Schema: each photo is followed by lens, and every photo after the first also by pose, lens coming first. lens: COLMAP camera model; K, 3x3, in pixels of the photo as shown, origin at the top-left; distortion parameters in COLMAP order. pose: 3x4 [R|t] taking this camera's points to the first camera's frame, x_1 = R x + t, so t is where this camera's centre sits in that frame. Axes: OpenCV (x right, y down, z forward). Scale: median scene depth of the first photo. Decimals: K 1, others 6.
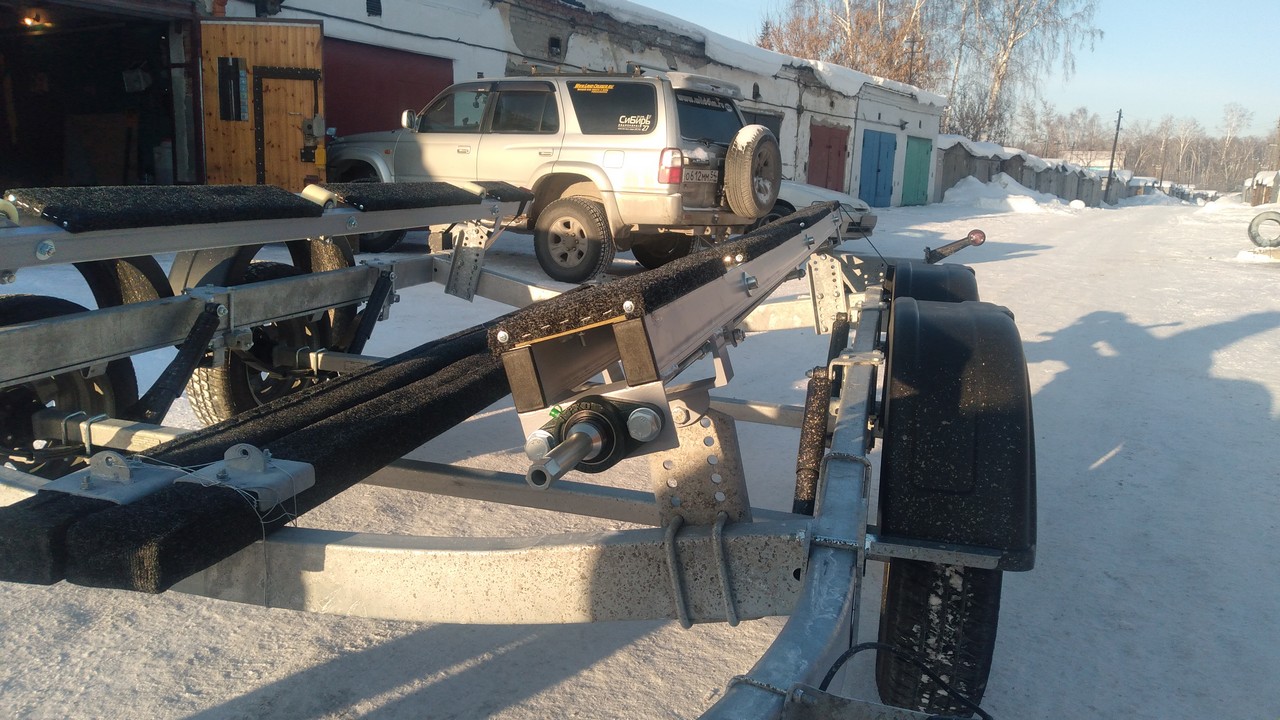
lens RADIAL K [[955.4, 0, 643.3], [0, 955.4, 360.6], [0, 0, 1]] dist [0.132668, -0.220486]
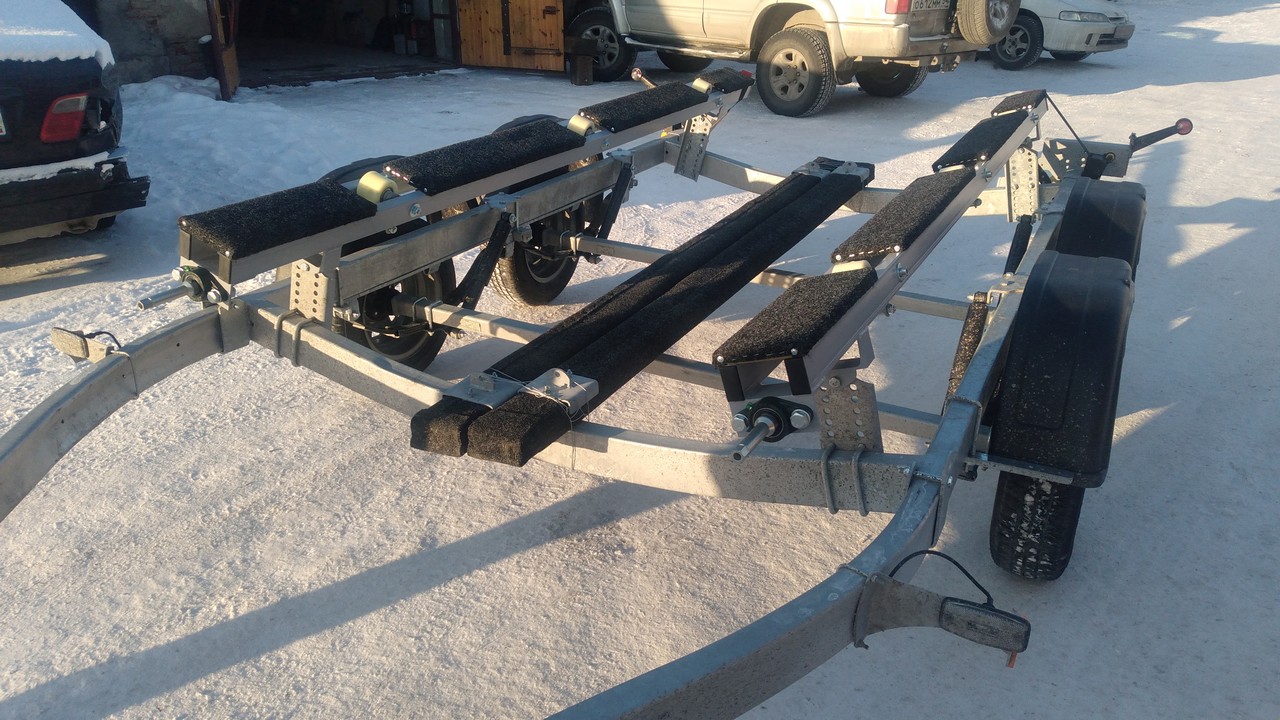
lens RADIAL K [[955.4, 0, 643.3], [0, 955.4, 360.6], [0, 0, 1]] dist [0.132668, -0.220486]
pose [[0.974544, 0.056851, -0.216867, 0.010363], [-0.010202, 0.977558, 0.210419, -0.043640], [0.223963, -0.202850, 0.953254, -0.076141]]
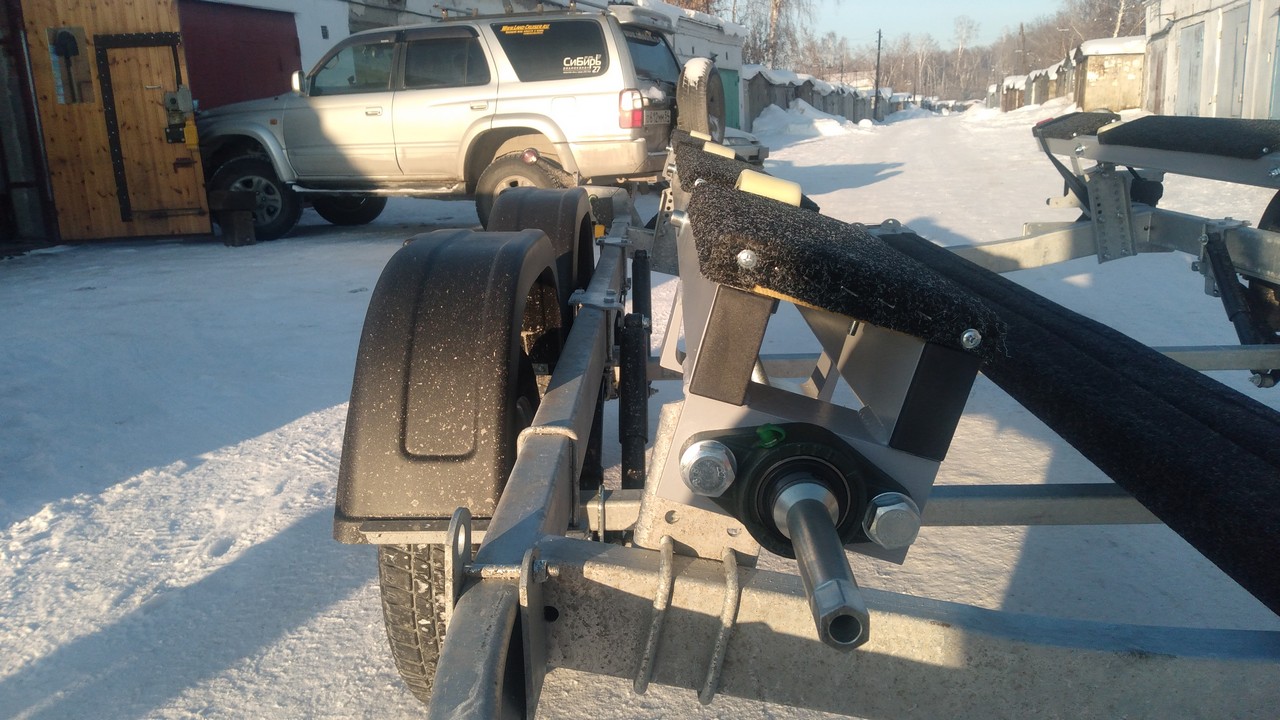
lens RADIAL K [[955.4, 0, 643.3], [0, 955.4, 360.6], [0, 0, 1]] dist [0.132668, -0.220486]
pose [[0.967799, -0.140137, 0.209110, -0.183252], [0.129321, 0.989496, 0.064599, -0.020943], [-0.215967, -0.035477, 0.975756, 0.083583]]
